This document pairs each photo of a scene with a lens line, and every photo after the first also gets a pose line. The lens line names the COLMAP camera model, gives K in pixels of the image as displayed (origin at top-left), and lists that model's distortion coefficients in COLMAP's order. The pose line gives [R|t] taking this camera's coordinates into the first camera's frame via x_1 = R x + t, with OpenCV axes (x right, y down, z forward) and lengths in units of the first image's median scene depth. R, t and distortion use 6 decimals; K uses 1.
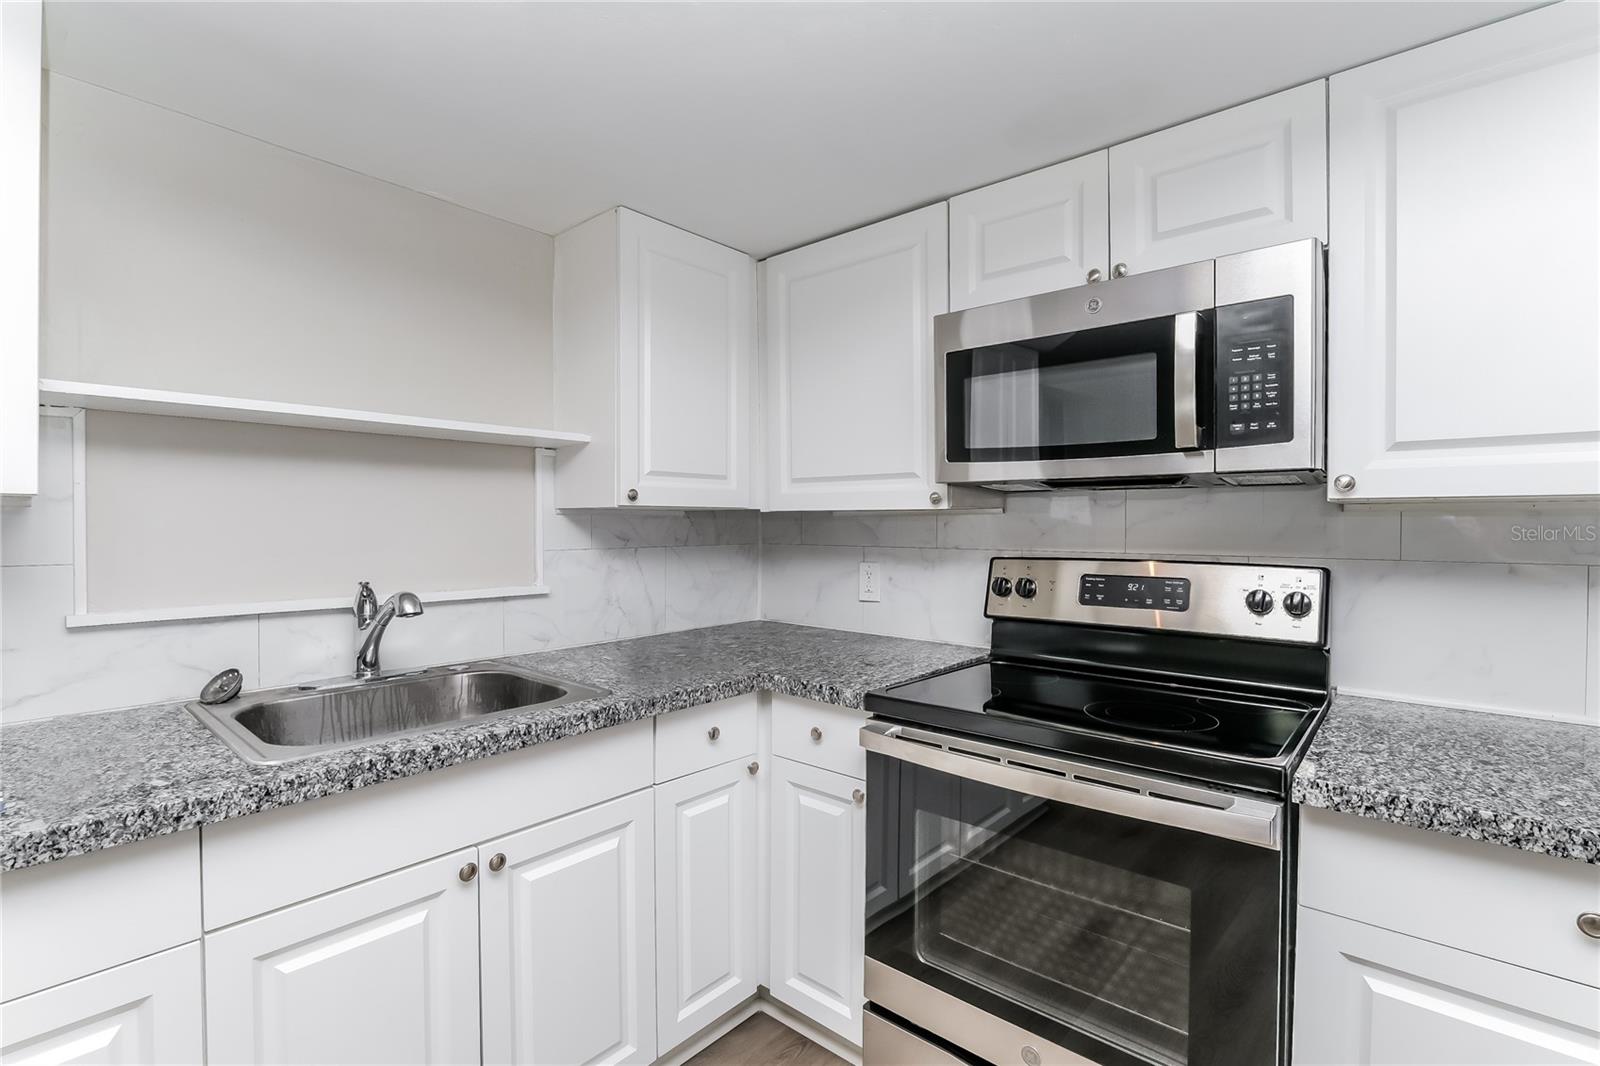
lens RADIAL K [[739.9, 0, 788.6], [0, 739.9, 529.5], [0, 0, 1]] dist [-0.015578, -0.000054]
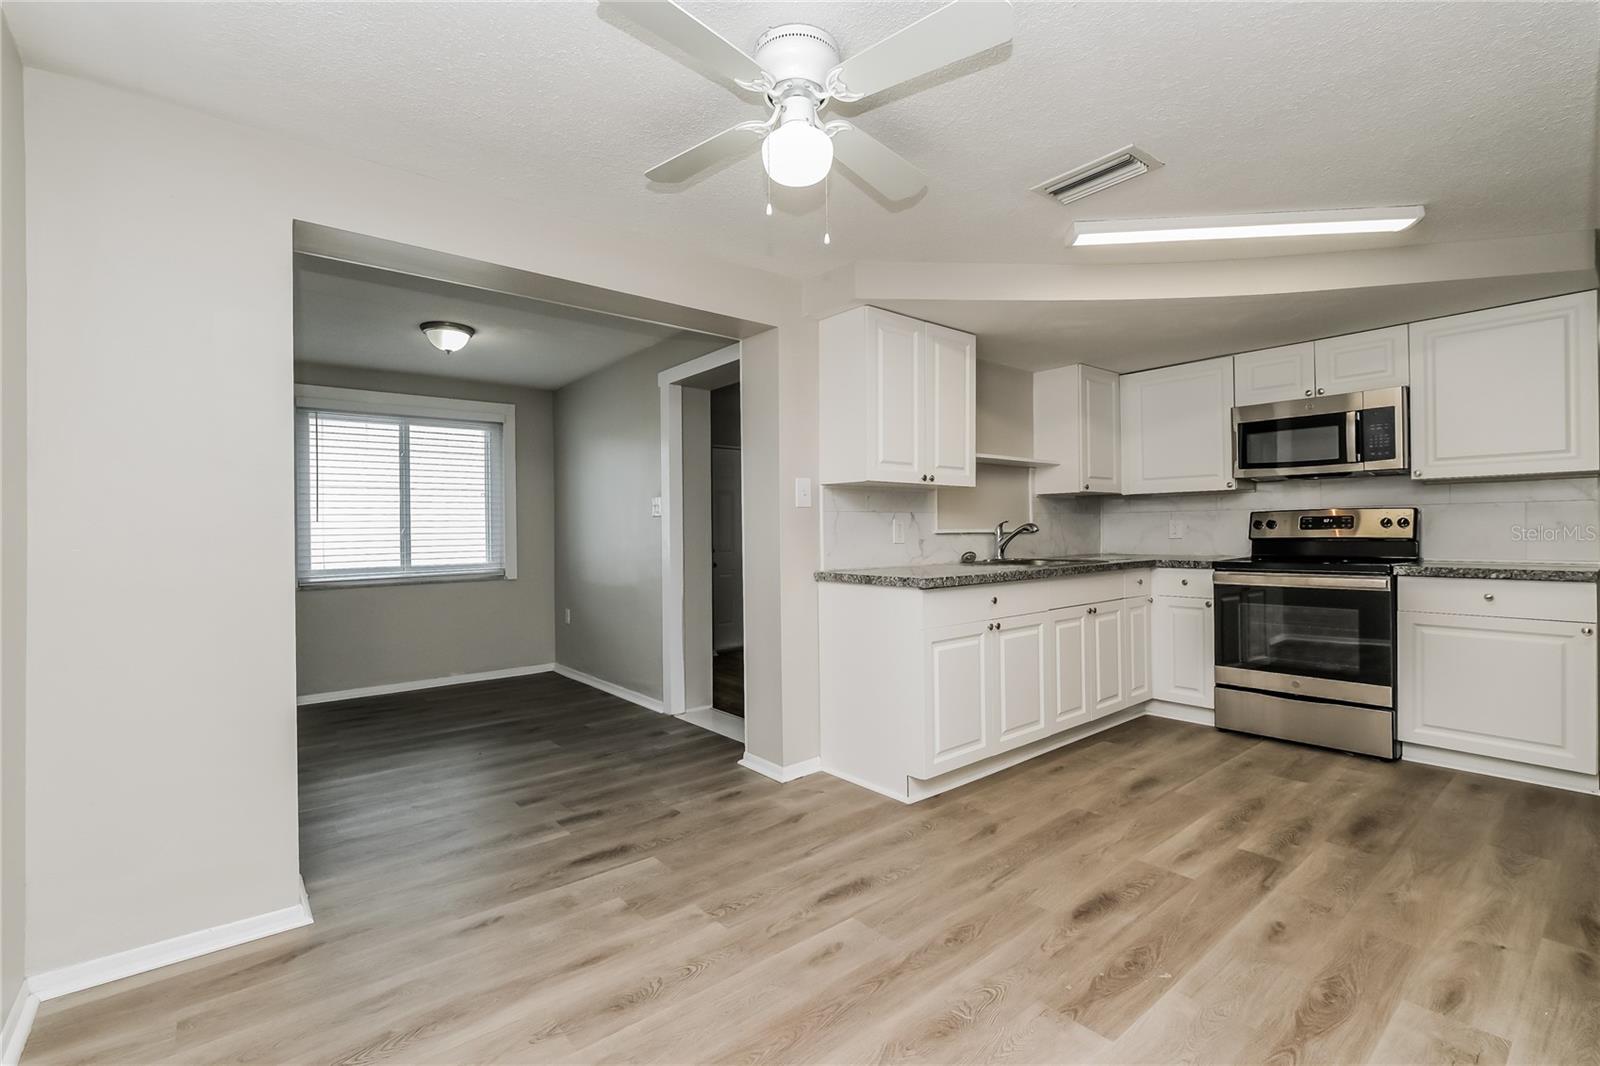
lens RADIAL K [[702.3, 0, 807.2], [0, 702.3, 525.8], [0, 0, 1]] dist [0.002874, 0.001118]
pose [[0.987960, -0.013595, -0.154109, -0.924737], [0.011733, 0.999847, -0.012990, 0.119003], [0.154262, 0.011025, 0.987968, -1.650711]]
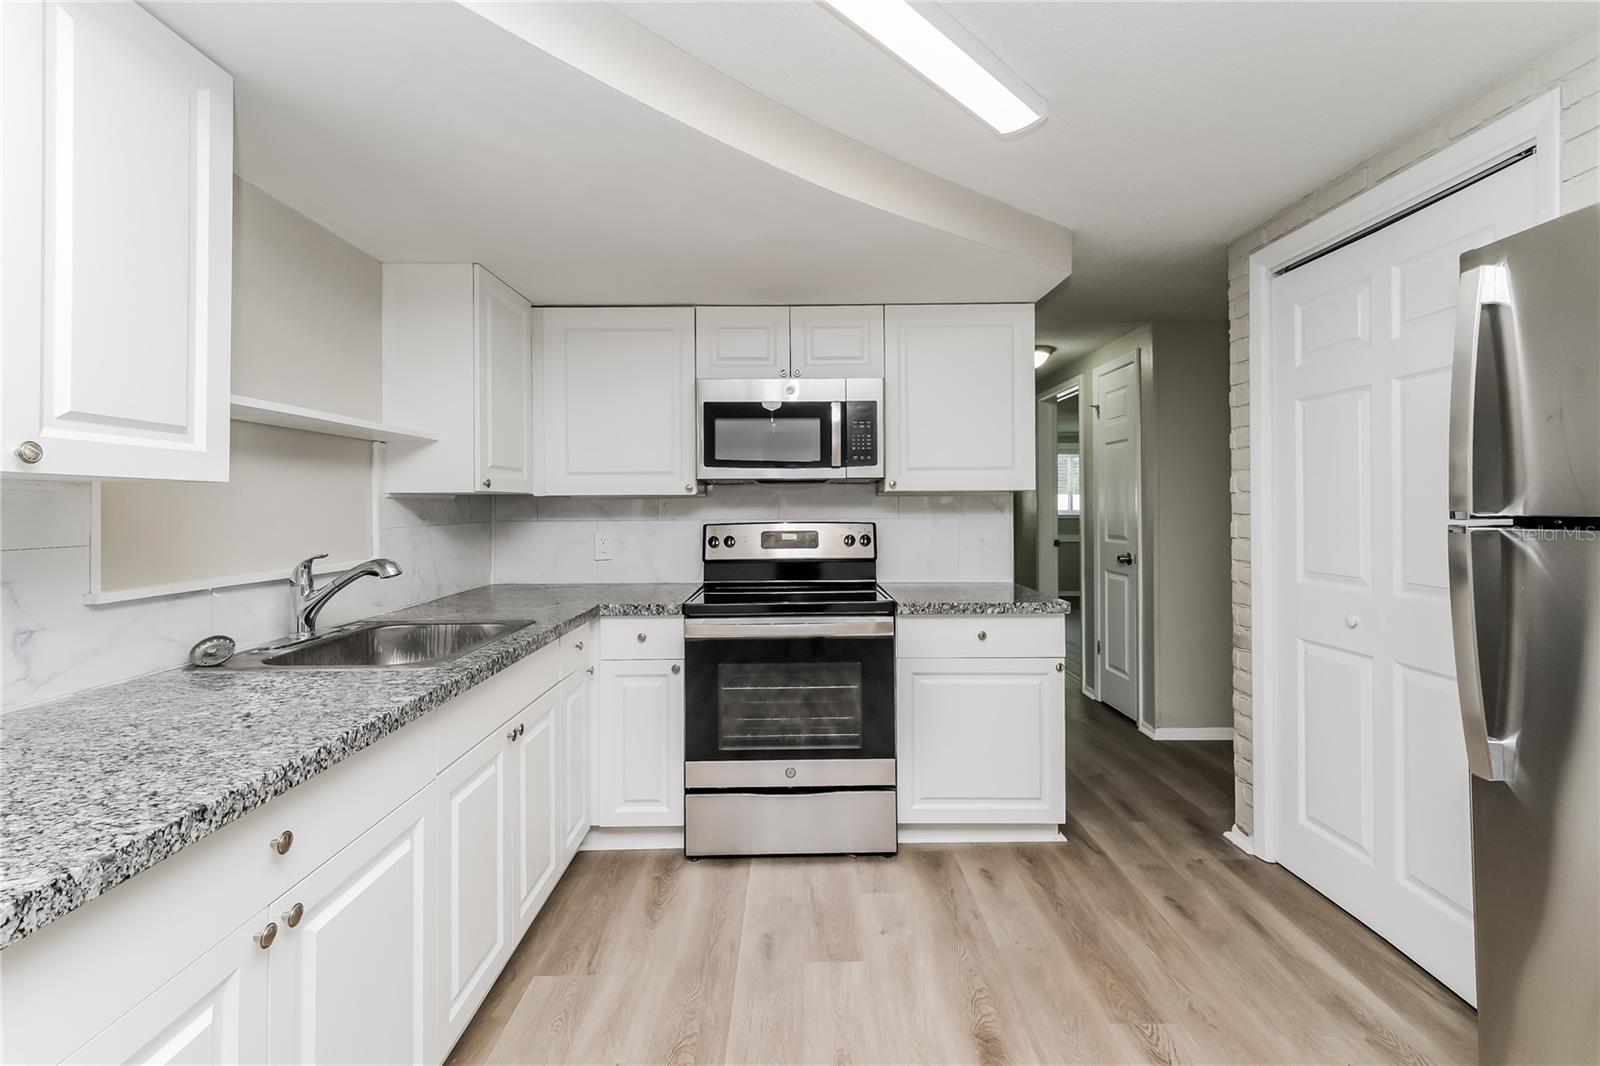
lens RADIAL K [[702.3, 0, 801.0], [0, 702.3, 499.9], [0, 0, 1]] dist [0.002874, 0.001118]
pose [[0.747109, -0.002400, 0.664697, -0.780823], [0.014424, 0.999817, -0.012602, 0.008731], [-0.664545, 0.019003, 0.747006, -0.387643]]
